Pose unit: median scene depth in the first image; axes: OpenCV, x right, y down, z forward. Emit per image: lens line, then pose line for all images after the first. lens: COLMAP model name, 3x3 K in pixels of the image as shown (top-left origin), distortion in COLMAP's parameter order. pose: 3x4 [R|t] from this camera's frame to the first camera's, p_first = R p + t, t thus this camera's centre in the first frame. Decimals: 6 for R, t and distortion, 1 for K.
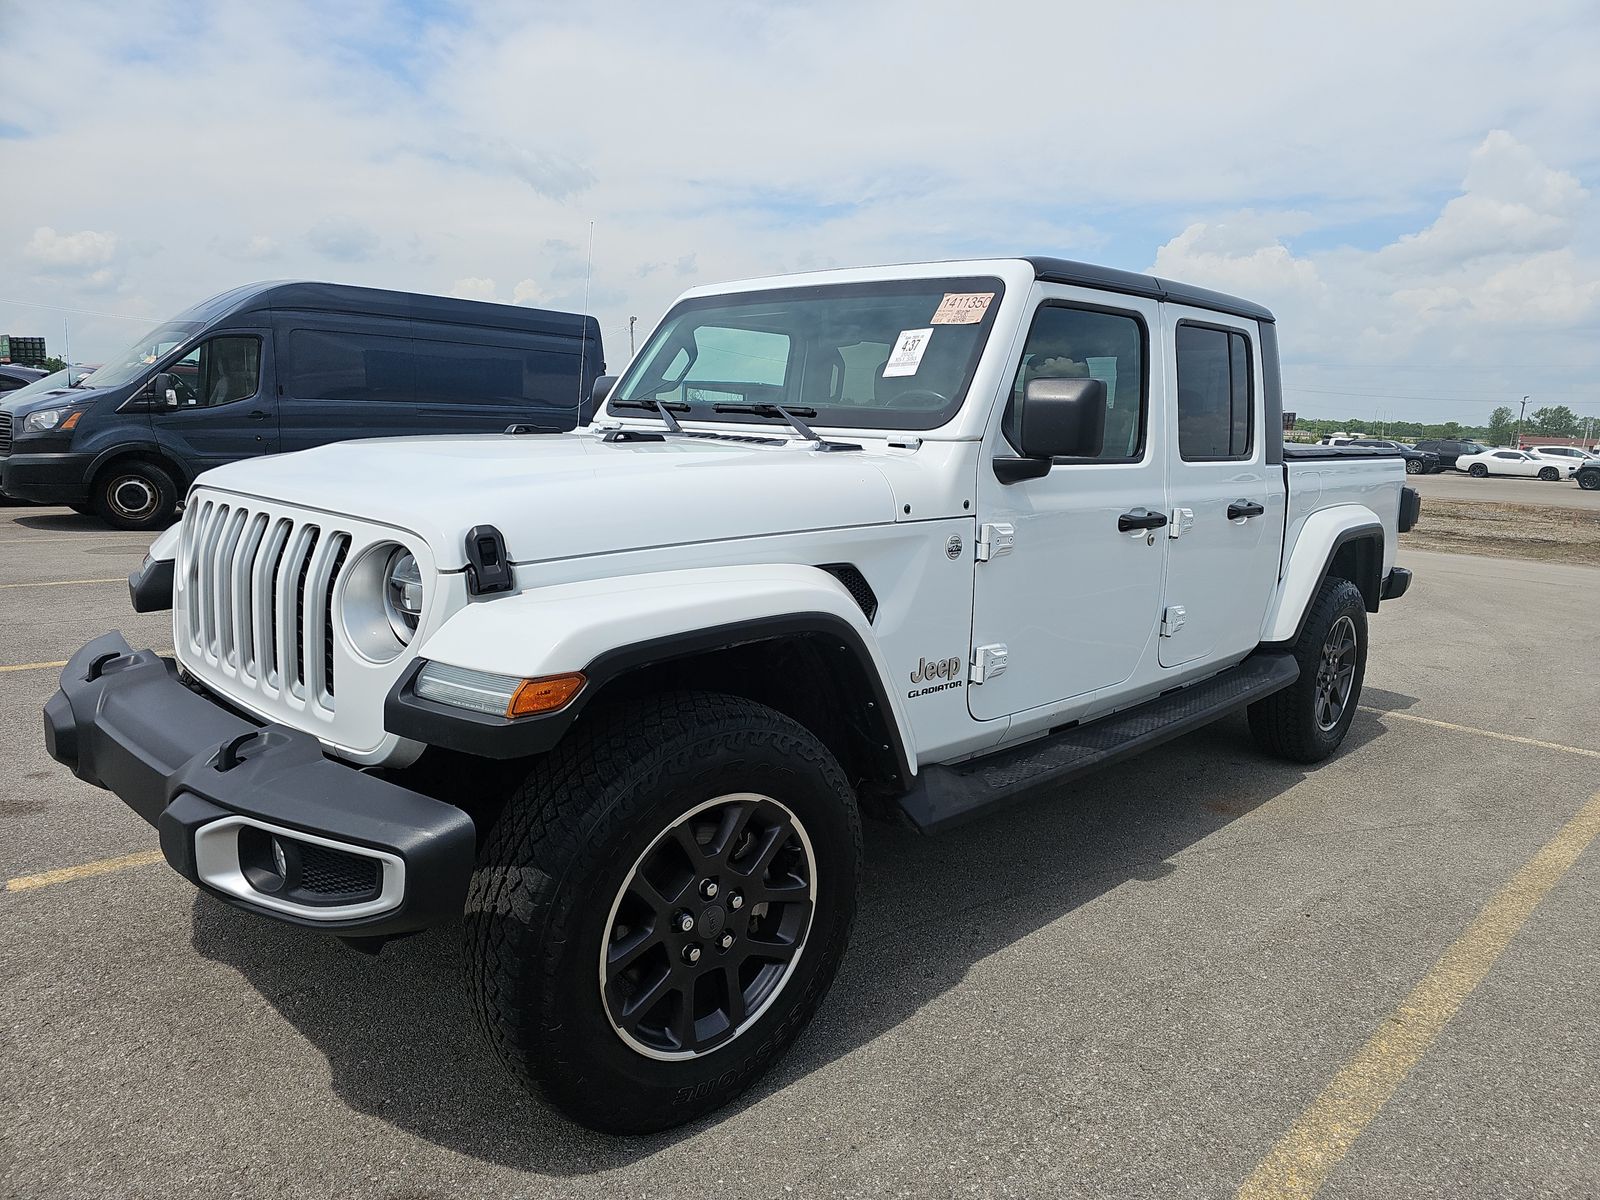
lens RADIAL K [[1069.1, 0, 804.5], [0, 1069.1, 598.6], [0, 0, 1]] dist [0.062903, -0.056843]
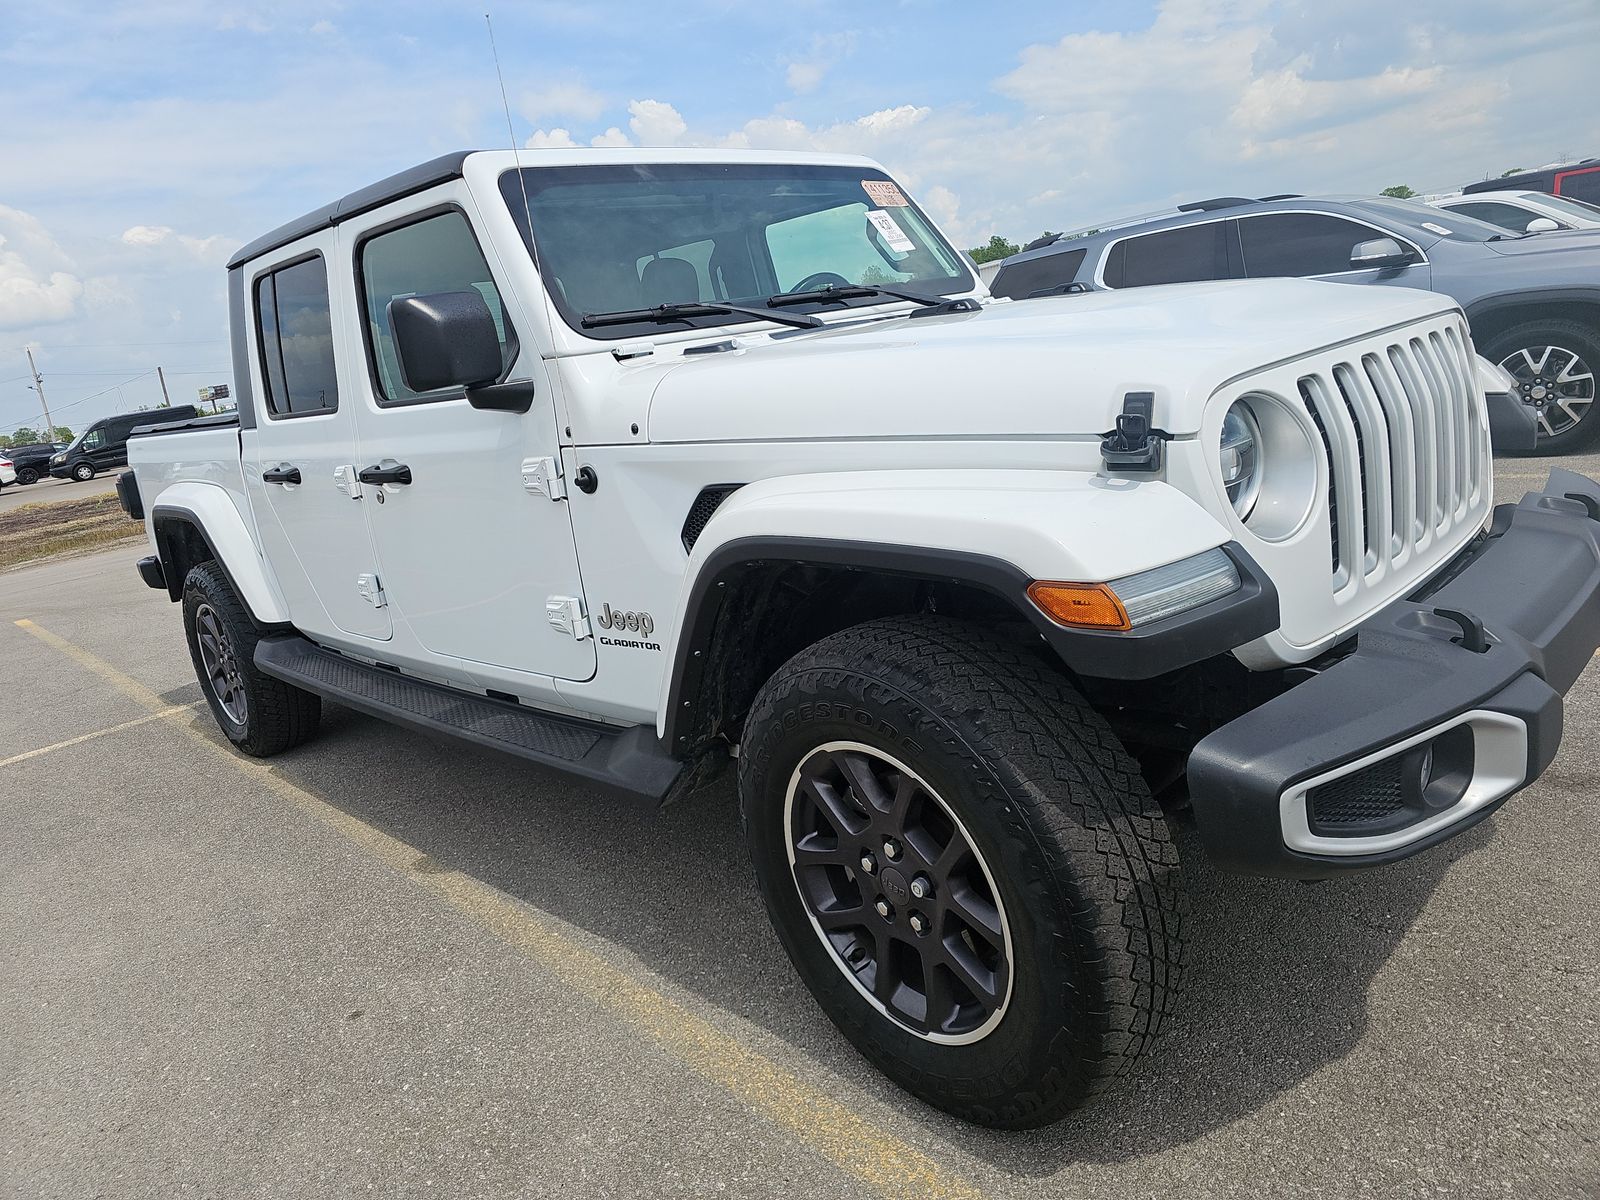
lens RADIAL K [[1069.1, 0, 804.5], [0, 1069.1, 598.6], [0, 0, 1]] dist [0.062903, -0.056843]
pose [[0.006872, -0.272928, 0.962010, -1.088525], [0.310741, 0.914987, 0.257367, -0.203297], [-0.950470, 0.297168, 0.091098, 1.132815]]
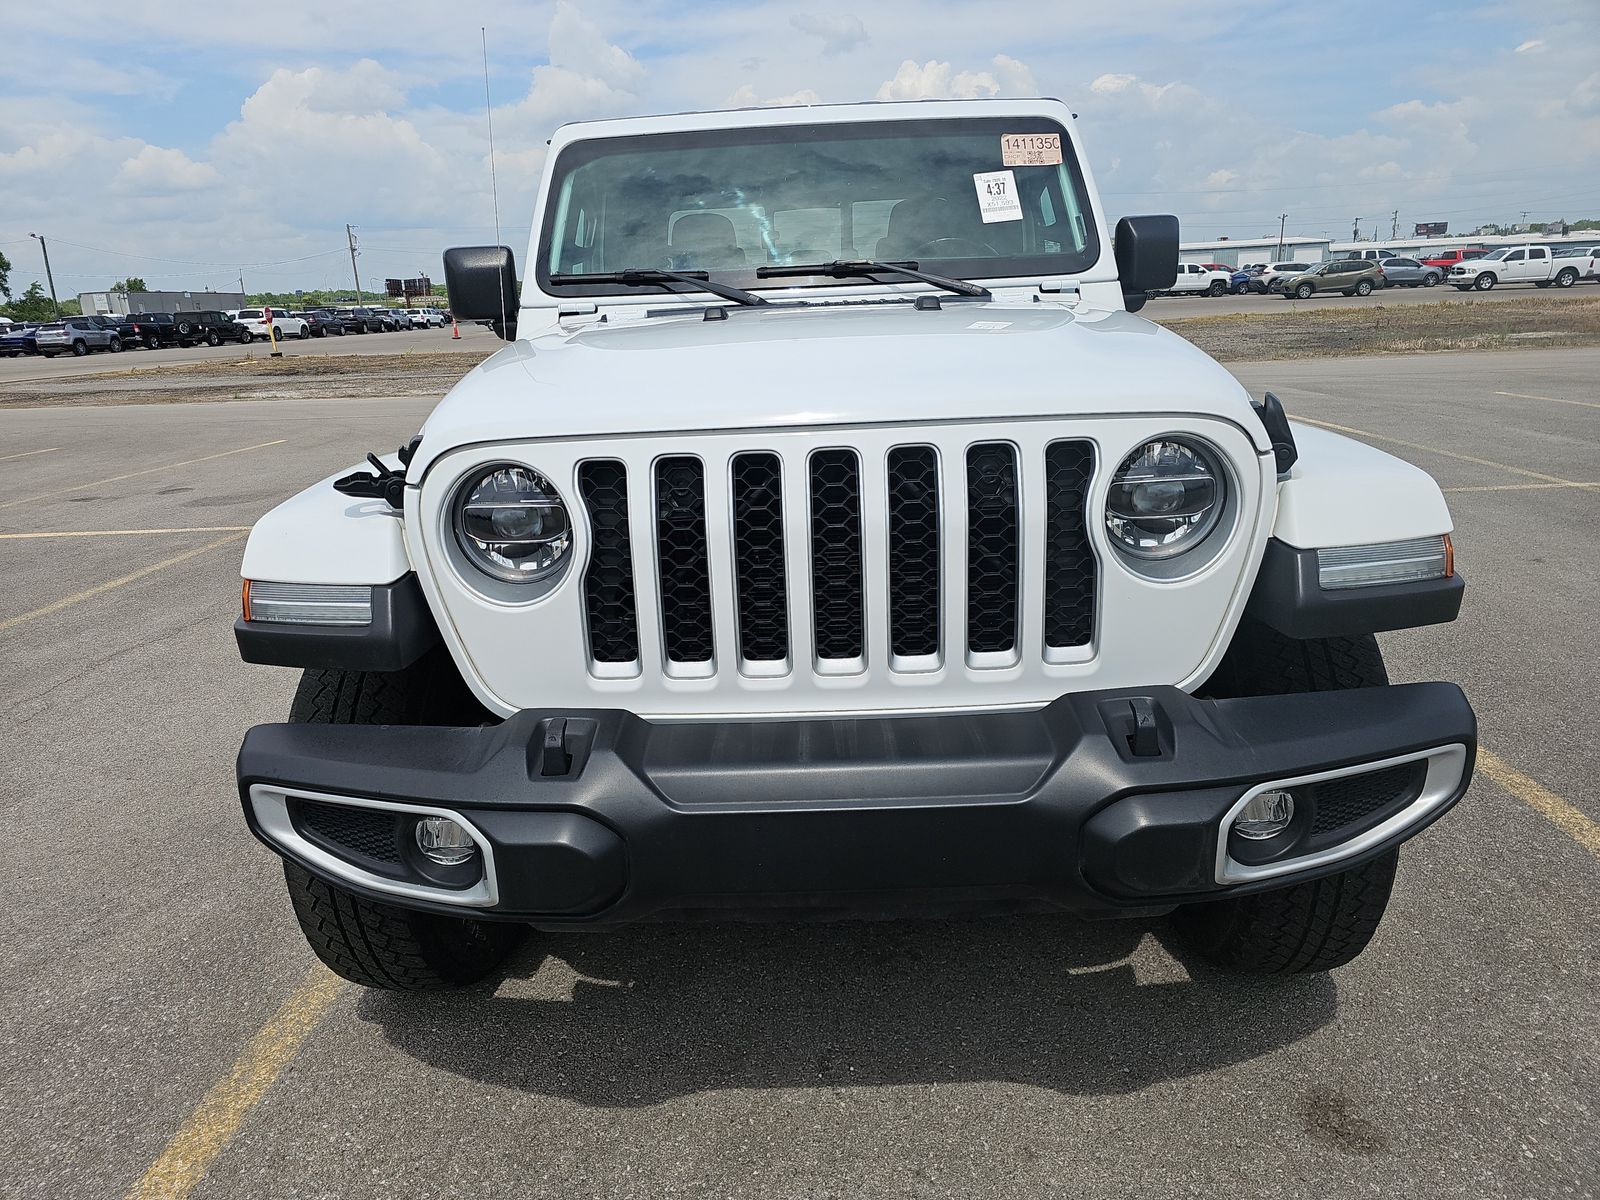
lens RADIAL K [[1069.1, 0, 804.5], [0, 1069.1, 598.6], [0, 0, 1]] dist [0.062903, -0.056843]
pose [[0.732543, -0.256095, 0.630711, -0.786792], [0.183387, 0.966523, 0.179452, -0.088407], [-0.655553, -0.015792, 0.754984, 0.387489]]
